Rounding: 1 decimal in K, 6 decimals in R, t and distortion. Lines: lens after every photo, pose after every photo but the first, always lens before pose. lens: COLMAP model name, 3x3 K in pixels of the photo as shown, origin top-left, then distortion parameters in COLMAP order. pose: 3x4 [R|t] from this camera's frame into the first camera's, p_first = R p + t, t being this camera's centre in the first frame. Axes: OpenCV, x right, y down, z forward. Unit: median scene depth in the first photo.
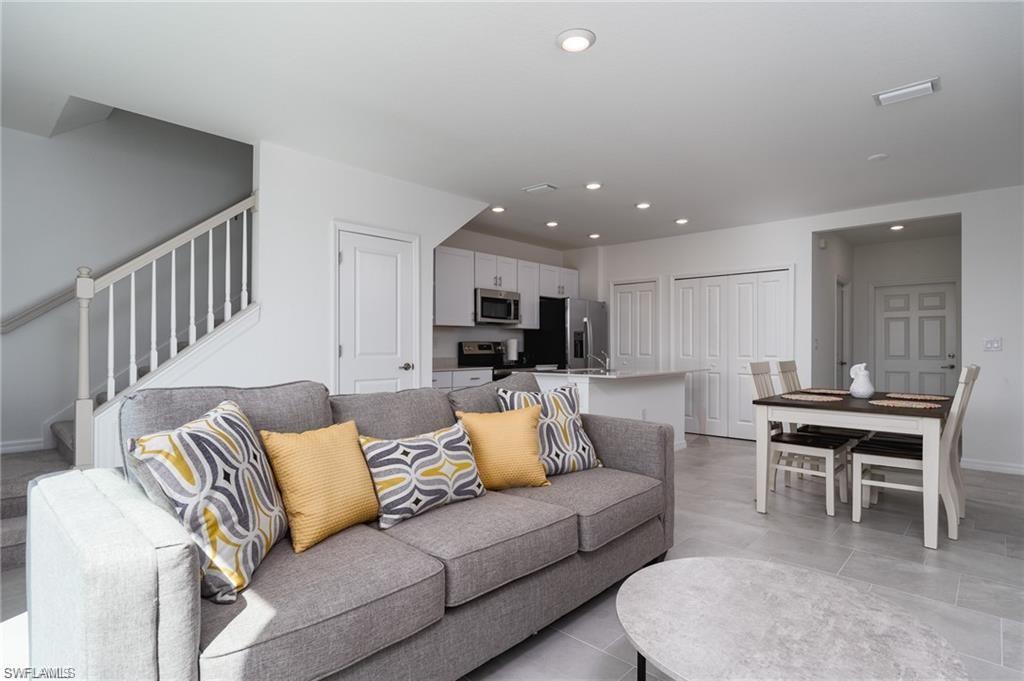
lens RADIAL K [[523.8, 0, 512.0], [0, 523.8, 340.5], [0, 0, 1]] dist [0.002352, 0.000769]
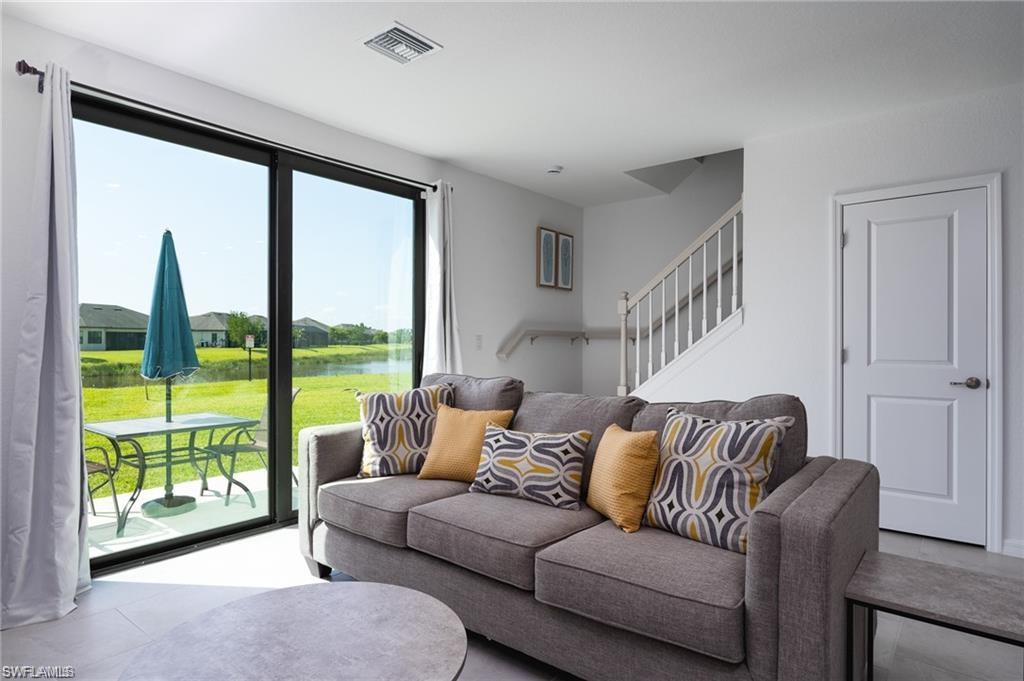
lens RADIAL K [[575.9, 0, 512.0], [0, 575.9, 340.5], [0, 0, 1]] dist [-0.006273, -0.001075]
pose [[0.070640, -0.003948, -0.997494, 0.962127], [0.007749, 0.999964, -0.003409, -0.008485], [0.997472, -0.007489, 0.070668, 0.811753]]
